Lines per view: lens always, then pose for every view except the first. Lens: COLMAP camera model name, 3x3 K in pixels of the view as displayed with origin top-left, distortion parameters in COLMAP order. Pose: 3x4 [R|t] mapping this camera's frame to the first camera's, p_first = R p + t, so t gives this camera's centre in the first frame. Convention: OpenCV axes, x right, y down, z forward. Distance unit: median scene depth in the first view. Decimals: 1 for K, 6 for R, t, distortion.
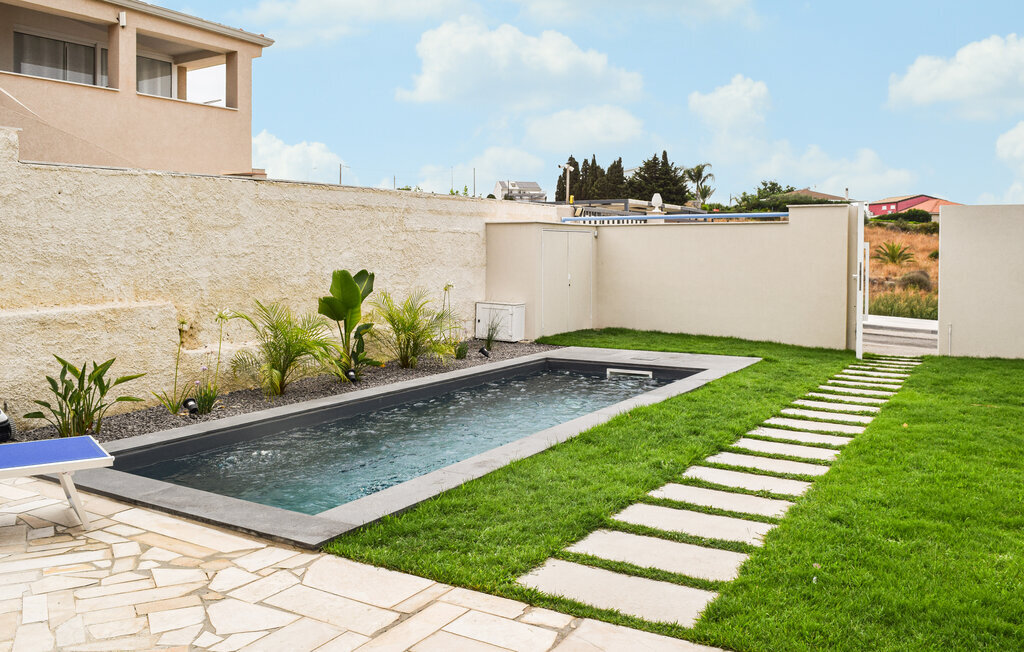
lens RADIAL K [[863.1, 0, 510.9], [0, 863.1, 272.8], [0, 0, 1]] dist [-0.057983, -0.008522]
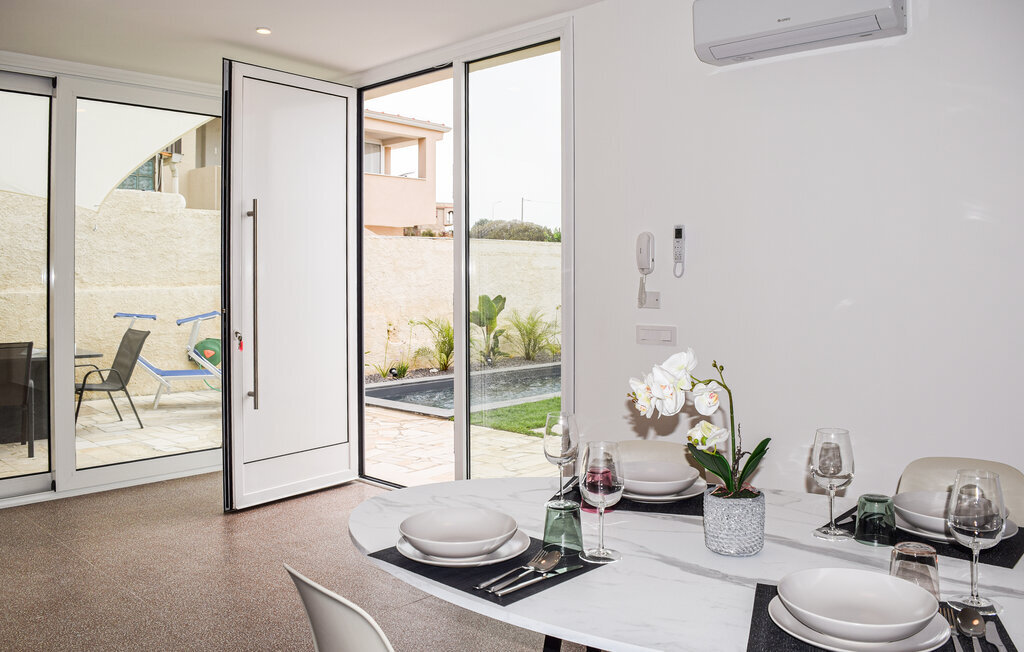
lens RADIAL K [[863.1, 0, 510.9], [0, 863.1, 272.8], [0, 0, 1]] dist [-0.057983, -0.008522]
pose [[0.976149, 0.000028, -0.217102, 0.193364], [-0.006391, 0.999570, -0.028610, 0.000622], [0.217008, 0.029315, 0.975729, -0.538058]]
